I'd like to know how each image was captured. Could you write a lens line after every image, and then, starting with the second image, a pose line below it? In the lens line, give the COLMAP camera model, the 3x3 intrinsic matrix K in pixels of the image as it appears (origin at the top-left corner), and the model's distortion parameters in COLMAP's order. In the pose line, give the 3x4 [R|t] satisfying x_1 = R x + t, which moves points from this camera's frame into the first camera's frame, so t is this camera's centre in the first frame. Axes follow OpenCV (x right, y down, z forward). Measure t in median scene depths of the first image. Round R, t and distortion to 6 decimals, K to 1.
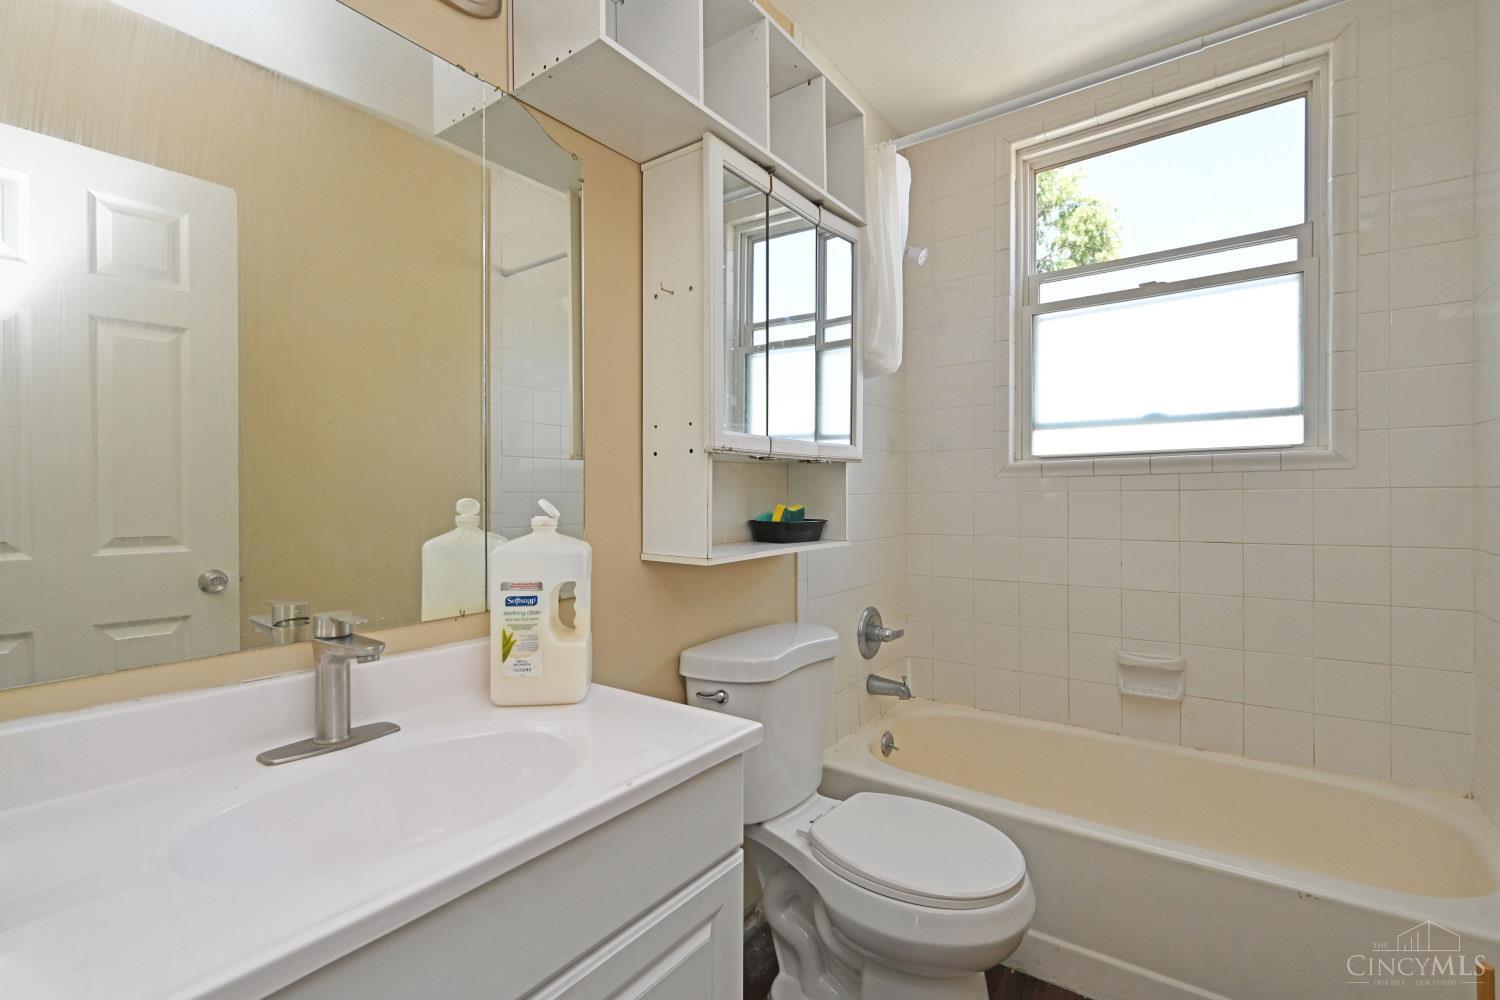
lens RADIAL K [[649.5, 0, 750.0], [0, 649.5, 500.0], [0, 0, 1]] dist [-0.001189, -0.000347]
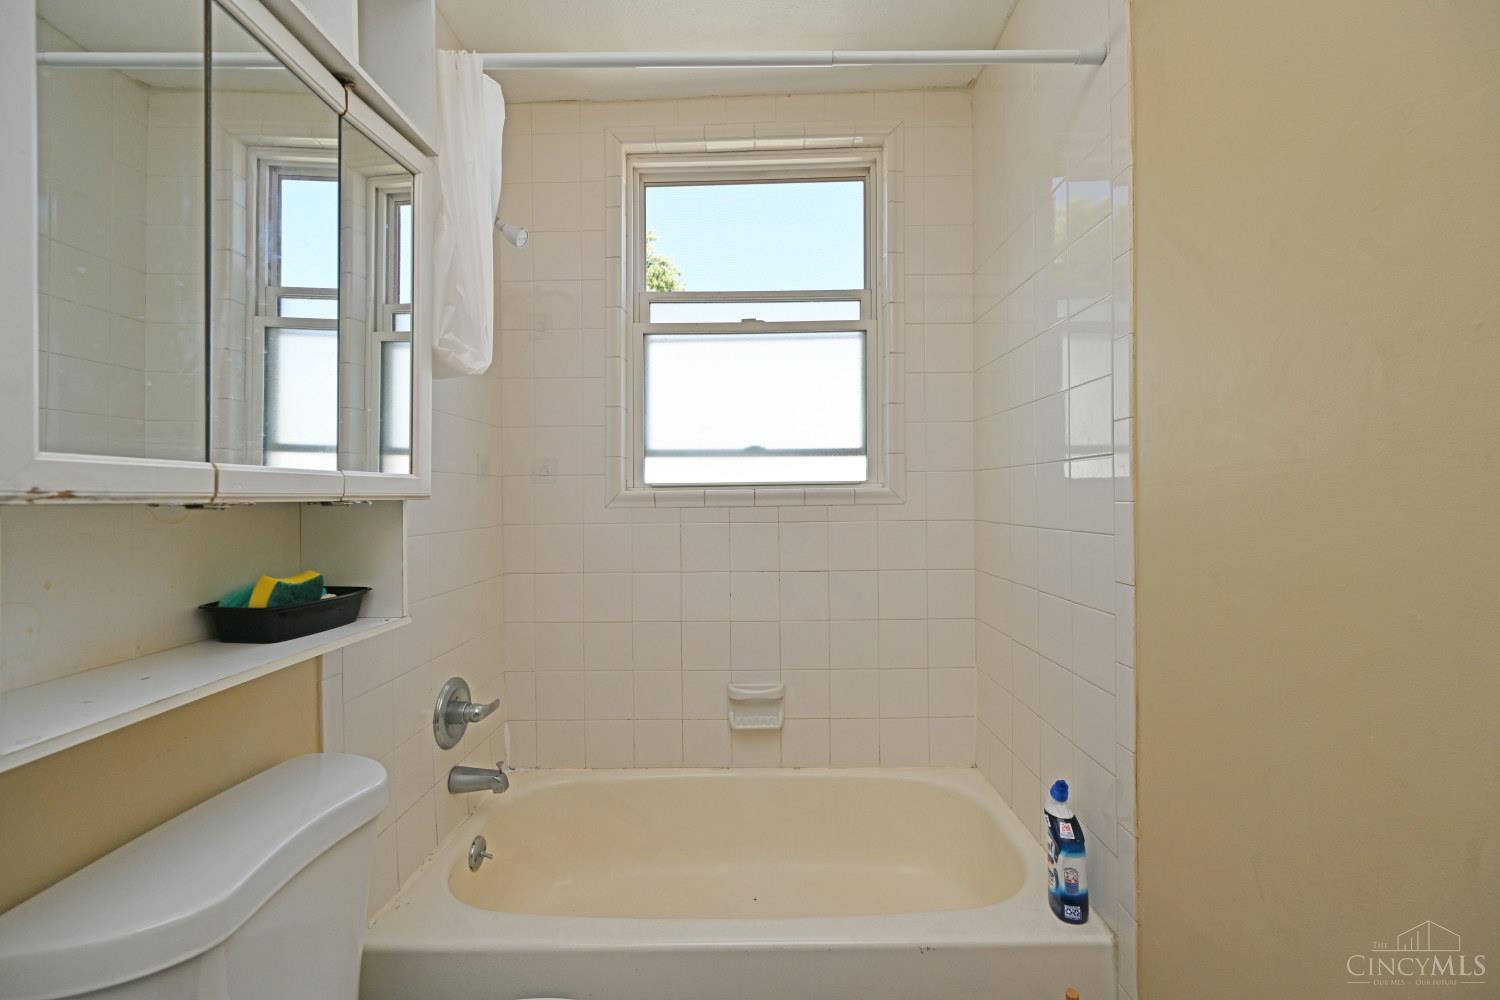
lens RADIAL K [[595.9, 0, 750.0], [0, 595.9, 500.0], [0, 0, 1]] dist [-0.000378, 0.000060]
pose [[0.812438, -0.000203, 0.583048, 0.065832], [0.007352, 0.999924, -0.009897, -0.039949], [-0.583001, 0.012328, 0.812378, 0.242689]]
